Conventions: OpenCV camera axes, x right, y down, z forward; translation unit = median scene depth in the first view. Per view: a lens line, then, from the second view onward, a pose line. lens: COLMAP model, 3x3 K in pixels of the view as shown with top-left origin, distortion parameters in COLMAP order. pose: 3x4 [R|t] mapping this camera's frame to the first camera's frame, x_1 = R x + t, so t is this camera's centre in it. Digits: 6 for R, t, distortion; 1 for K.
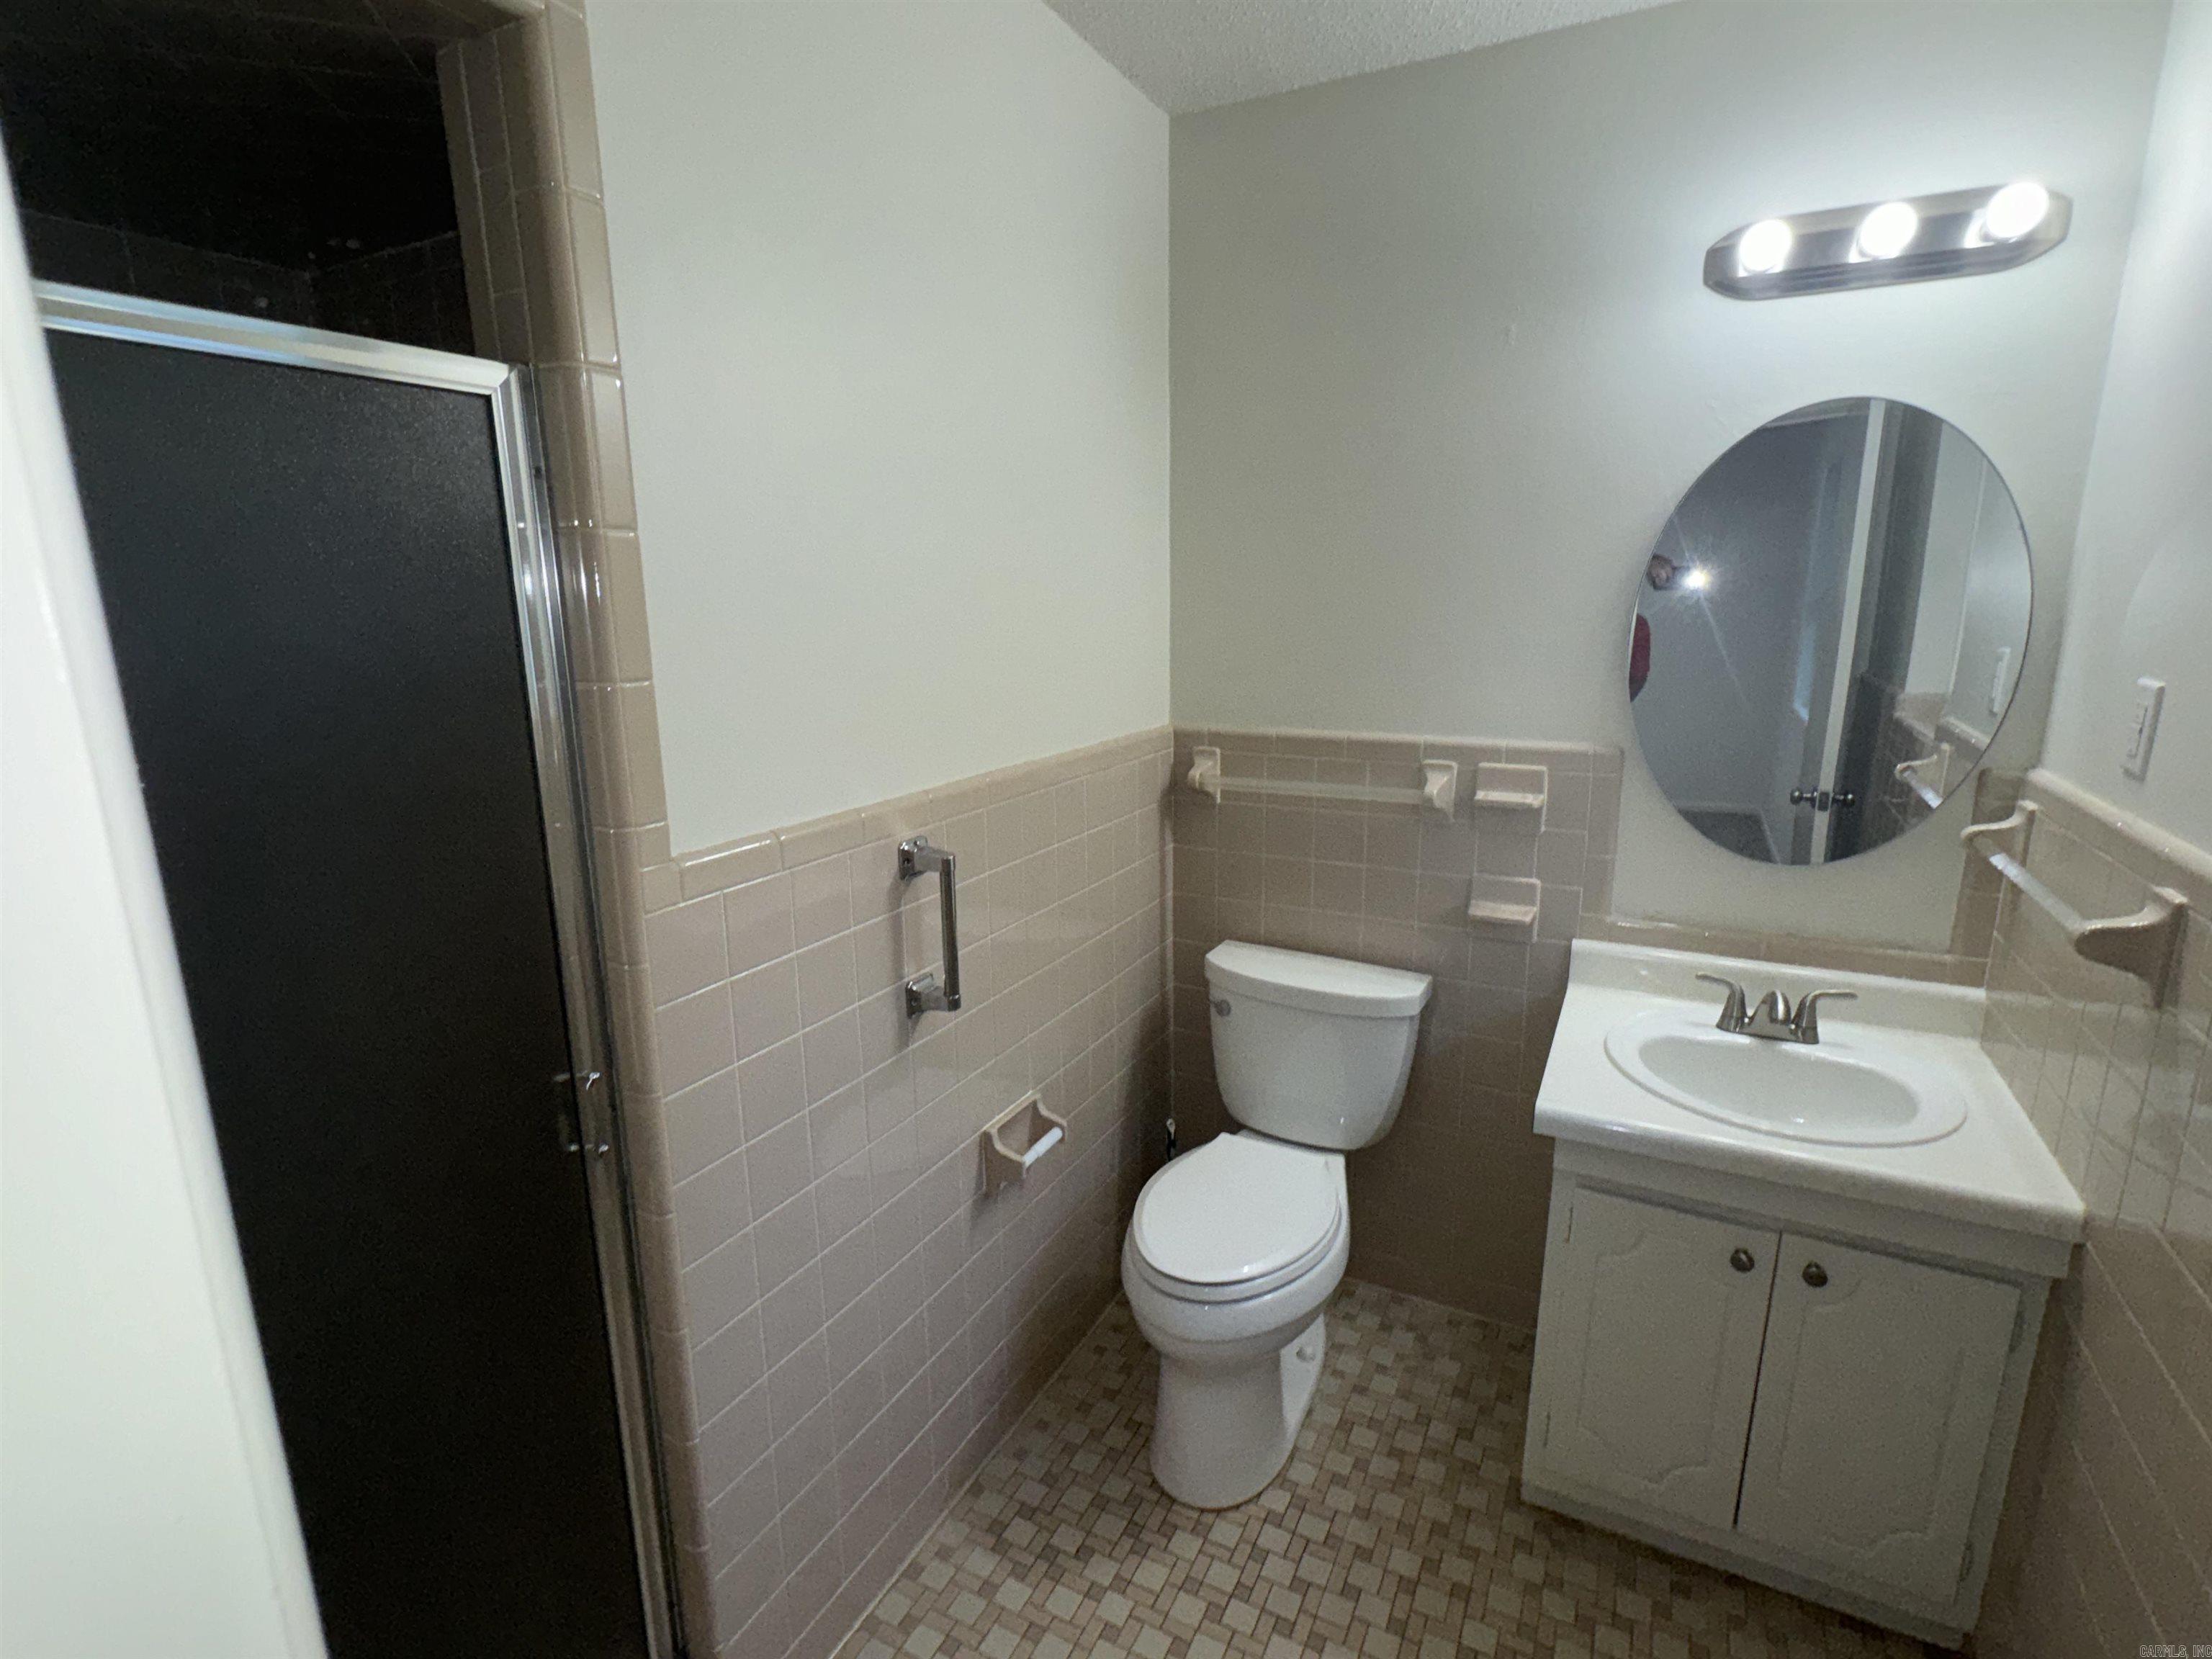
lens RADIAL K [[1071.4, 0, 1106.0], [0, 1071.4, 829.5], [0, 0, 1]] dist [0.000654, 0.001346]
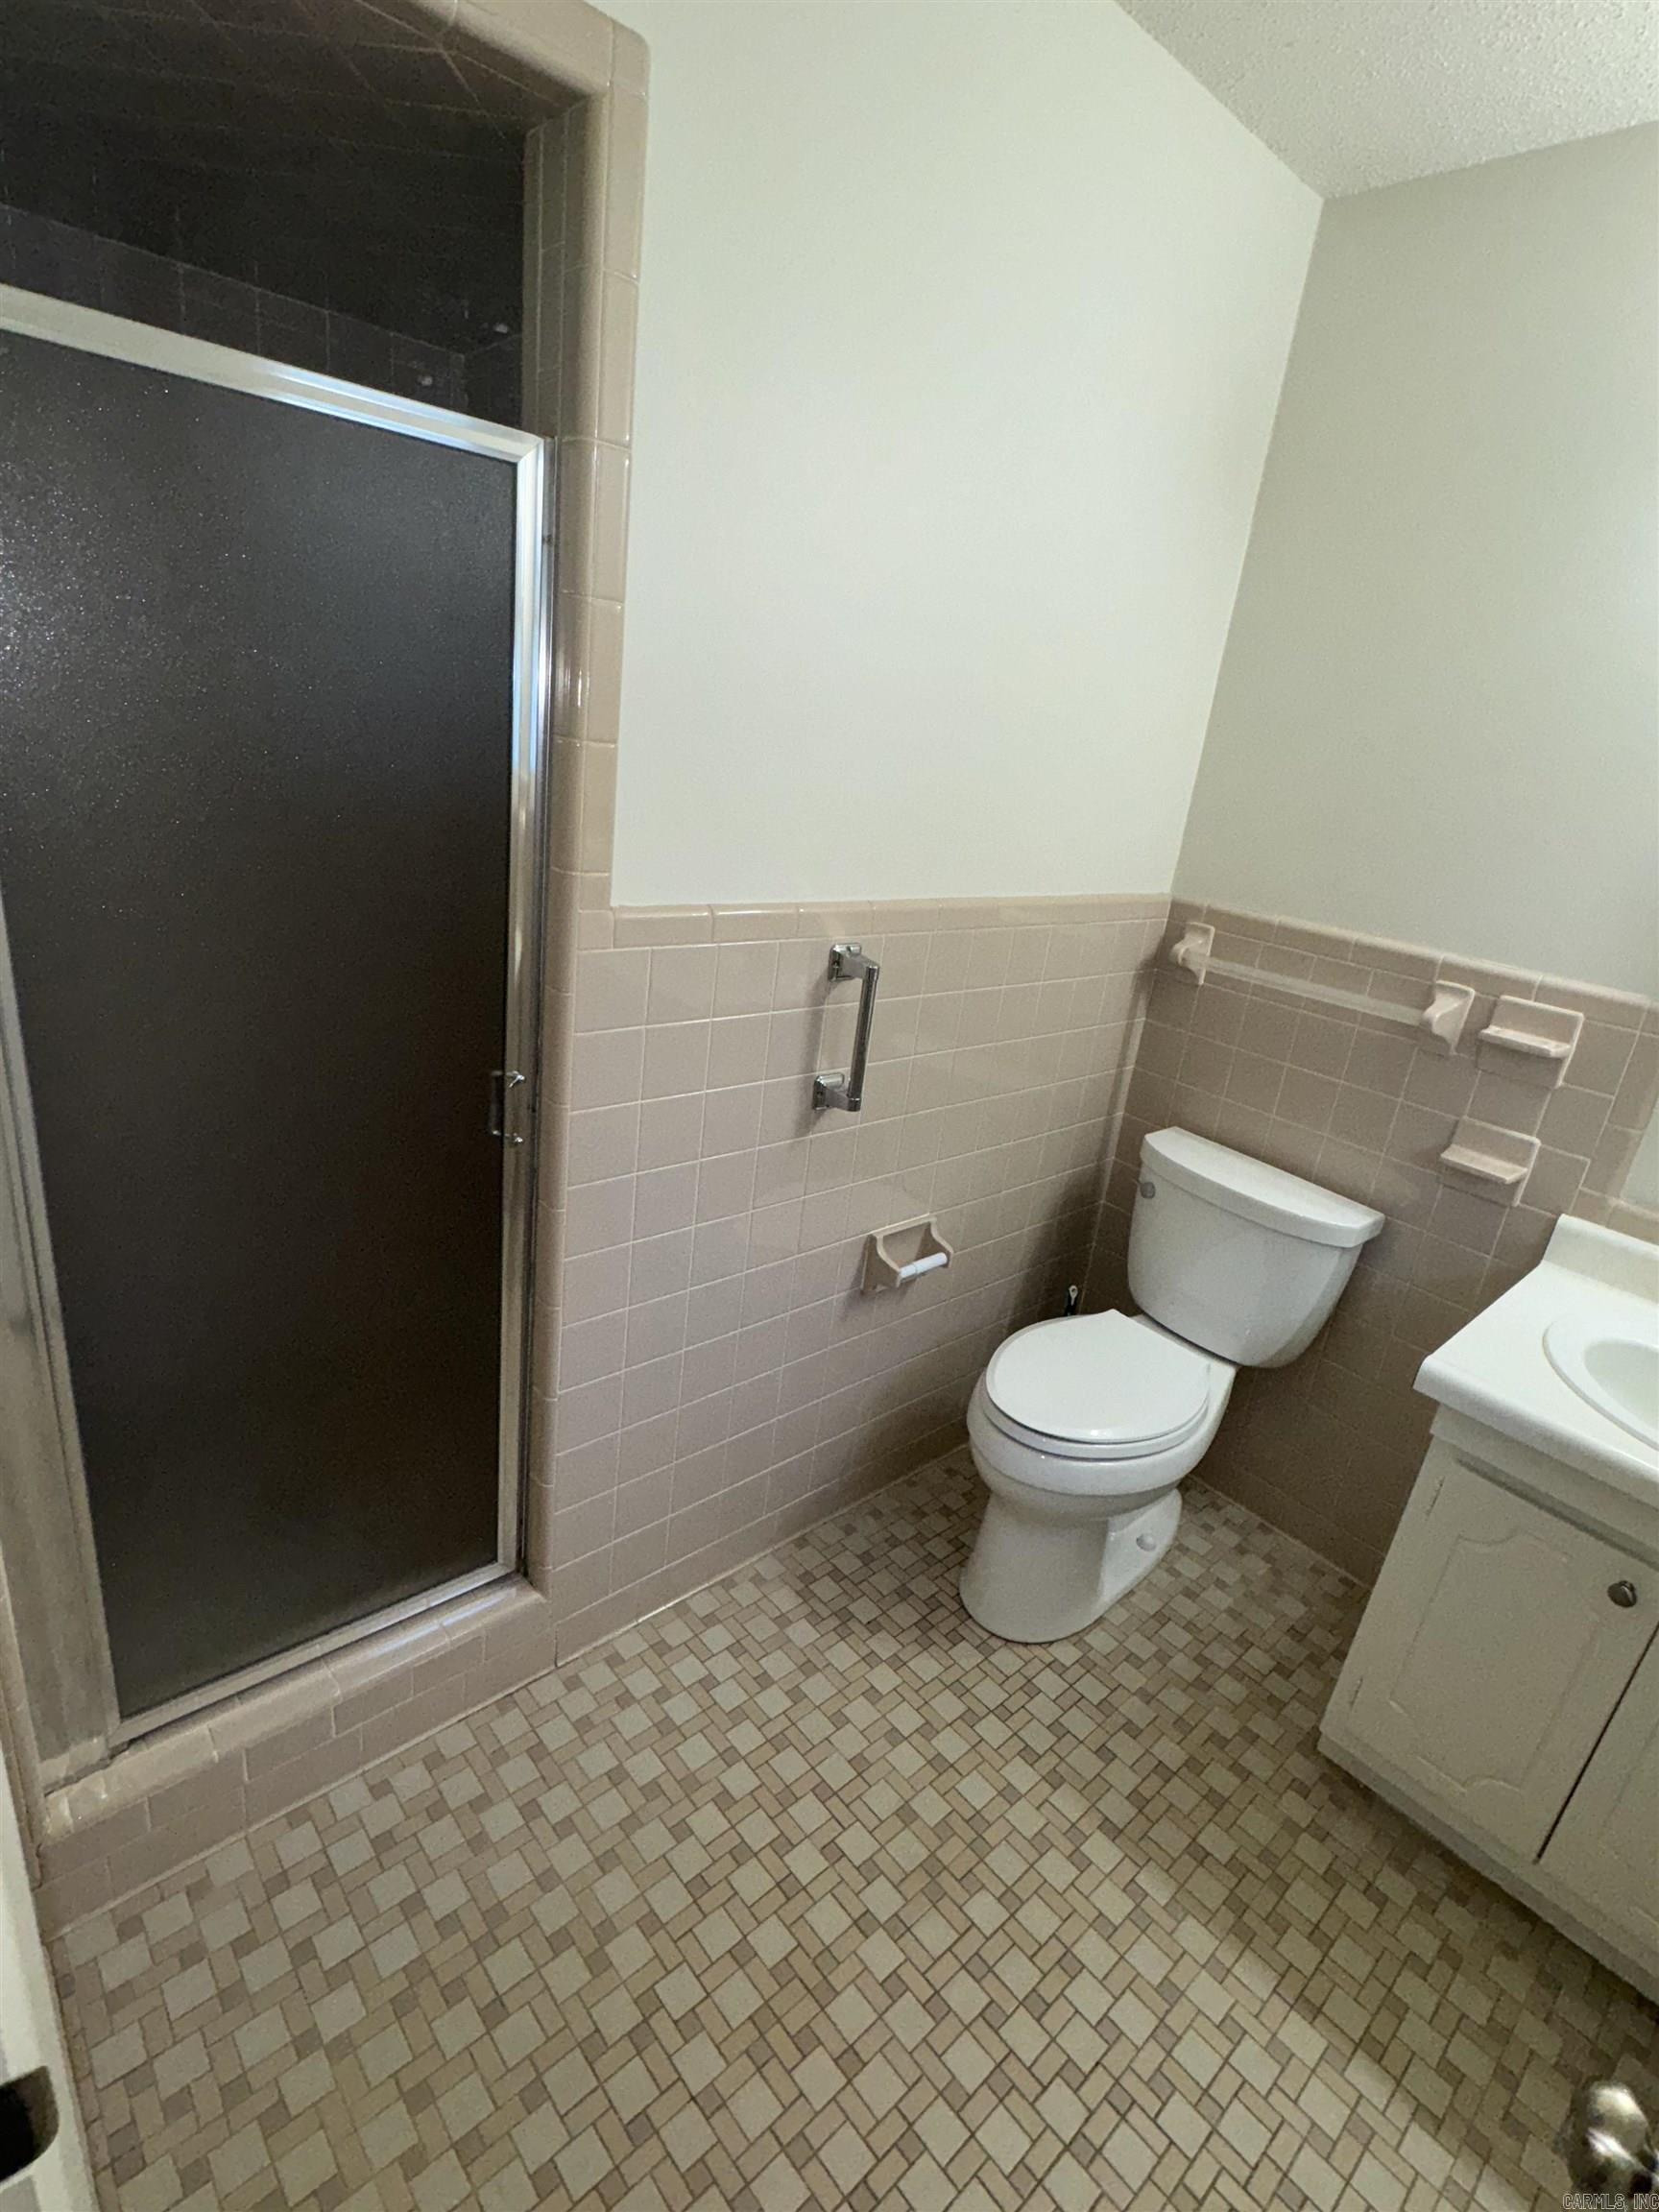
lens RADIAL K [[1082.0, 0, 853.3], [0, 1082.0, 1109.9], [0, 0, 1]] dist [0.003959, -0.000150]
pose [[0.929352, 0.233581, -0.285910, 0.147902], [-0.202051, 0.969936, 0.135645, 0.019113], [0.308999, -0.068293, 0.948607, -0.016276]]
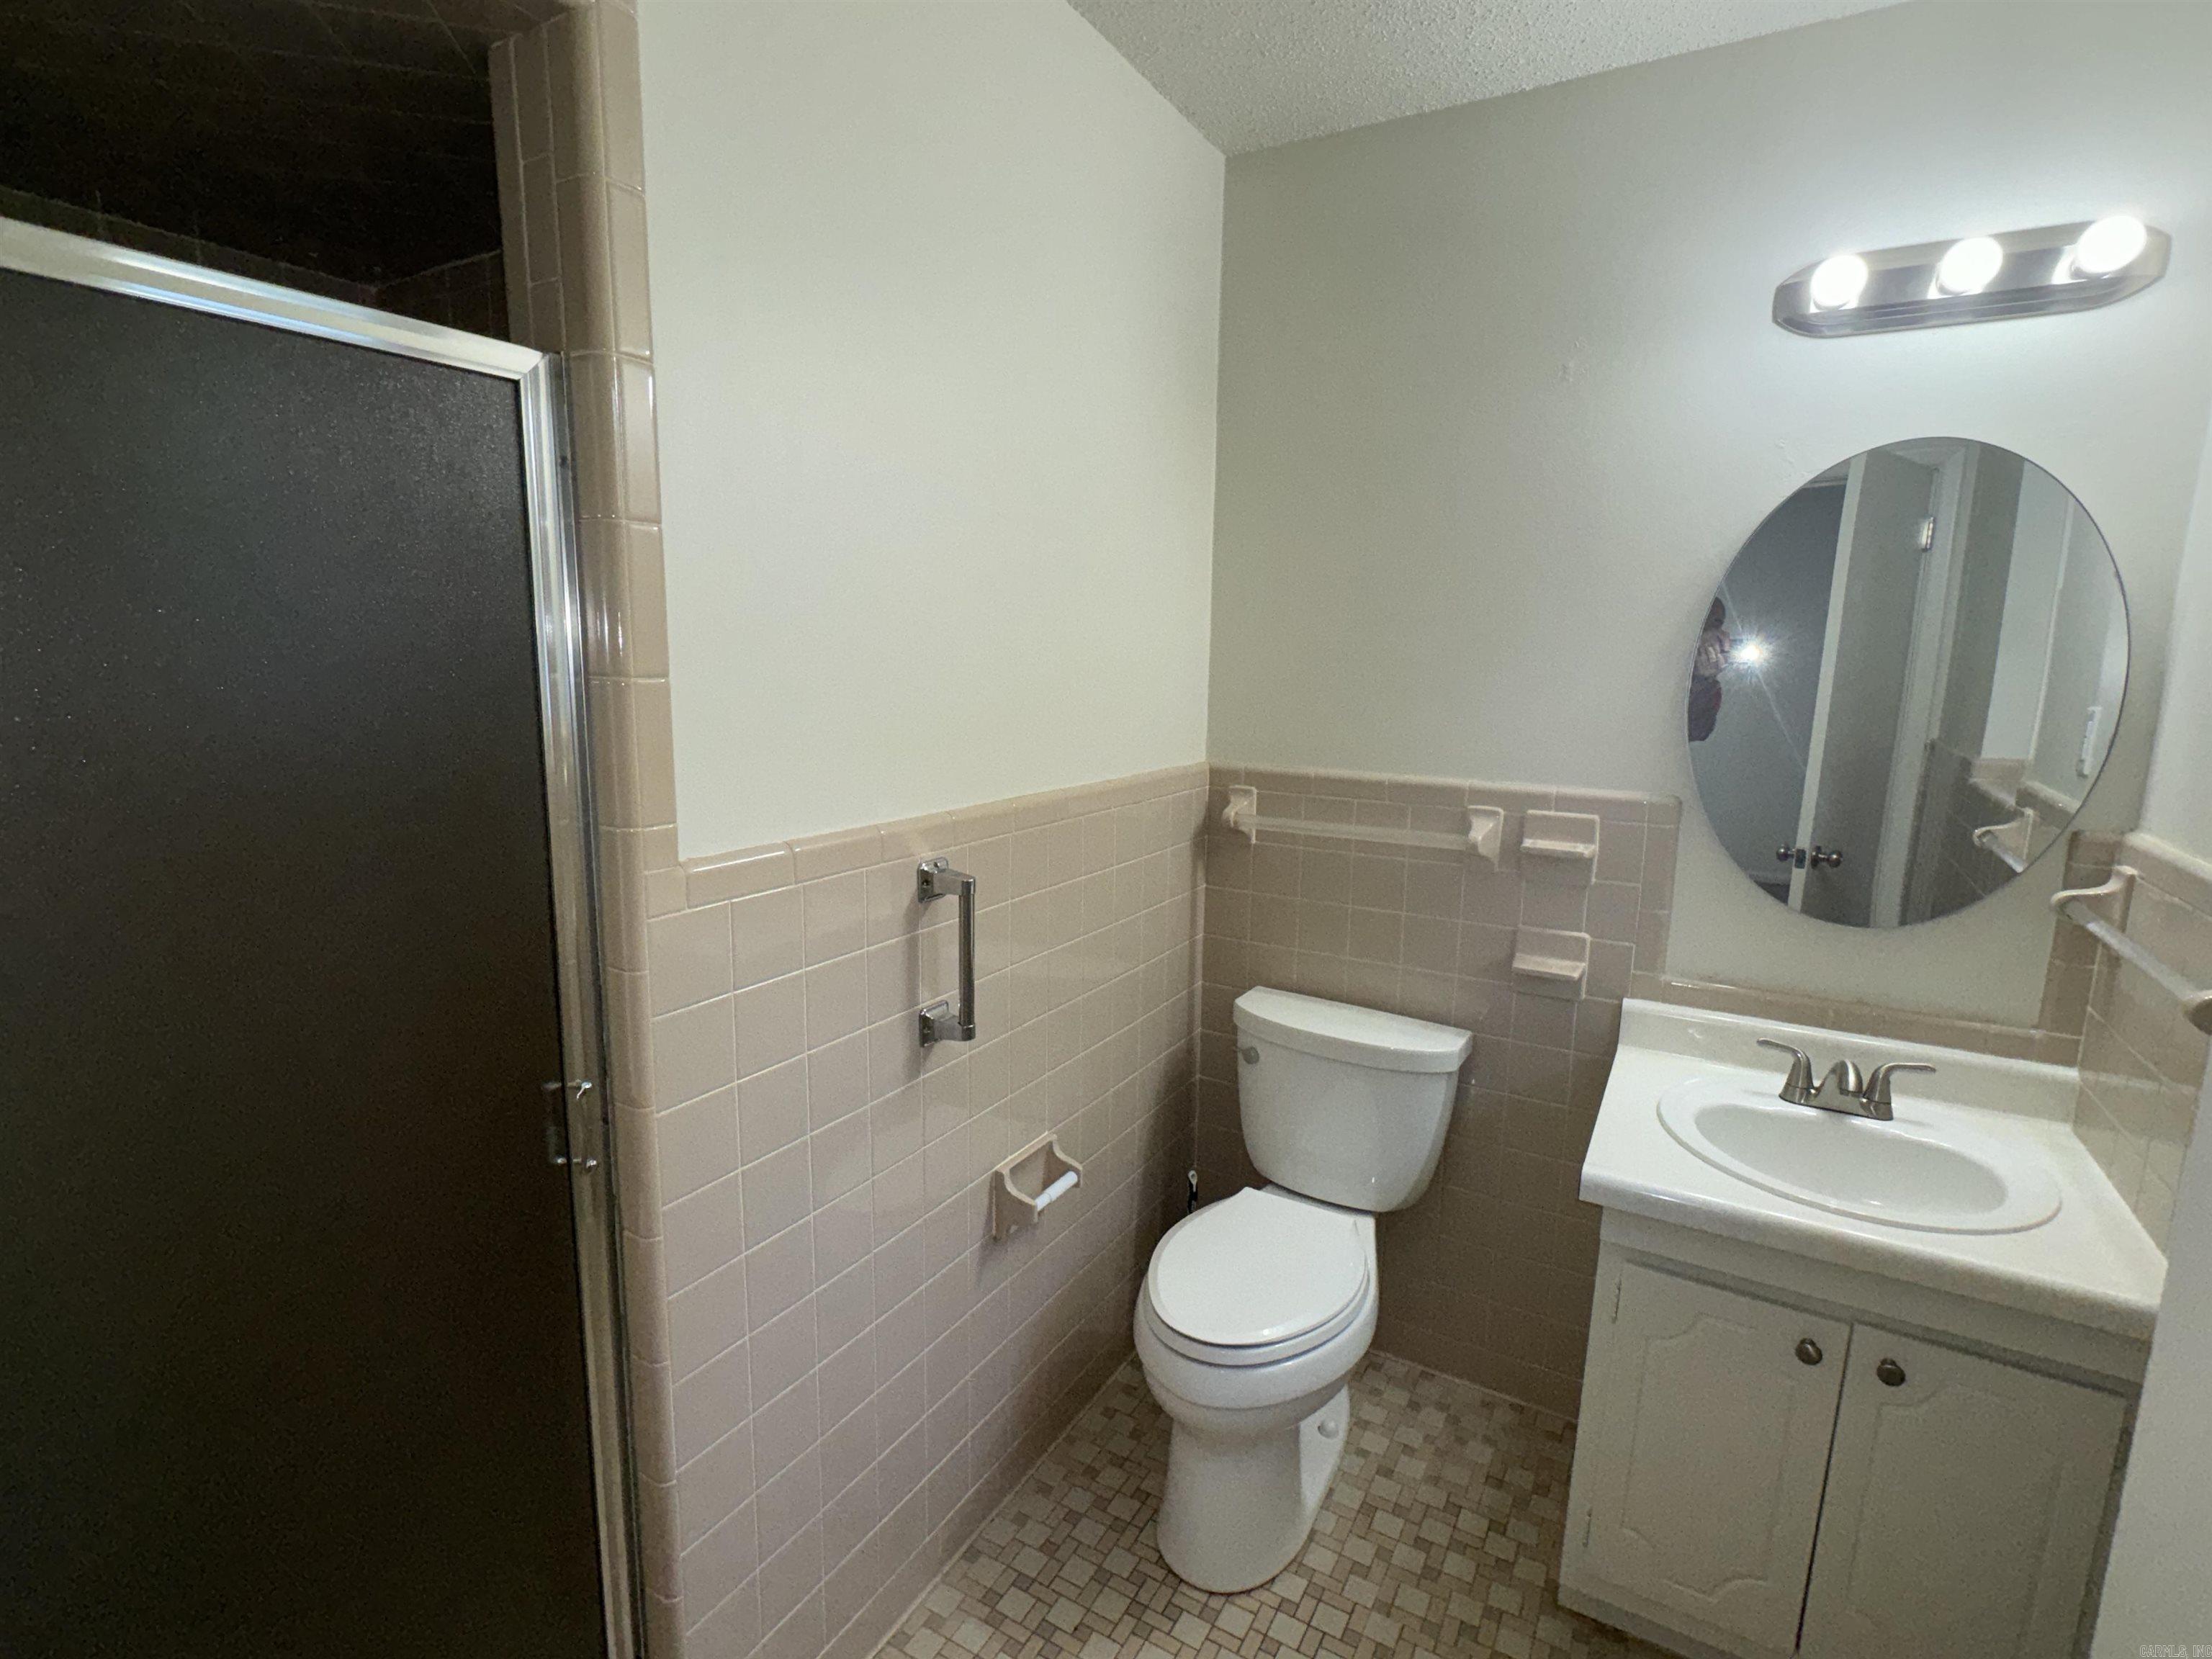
lens RADIAL K [[1062.2, 0, 1100.6], [0, 1062.2, 835.9], [0, 0, 1]] dist [-0.001459, 0.000736]
pose [[0.998404, 0.036001, -0.043509, 0.010376], [-0.038006, 0.998211, -0.046150, 0.022553], [0.041770, 0.047730, 0.997987, 0.041030]]
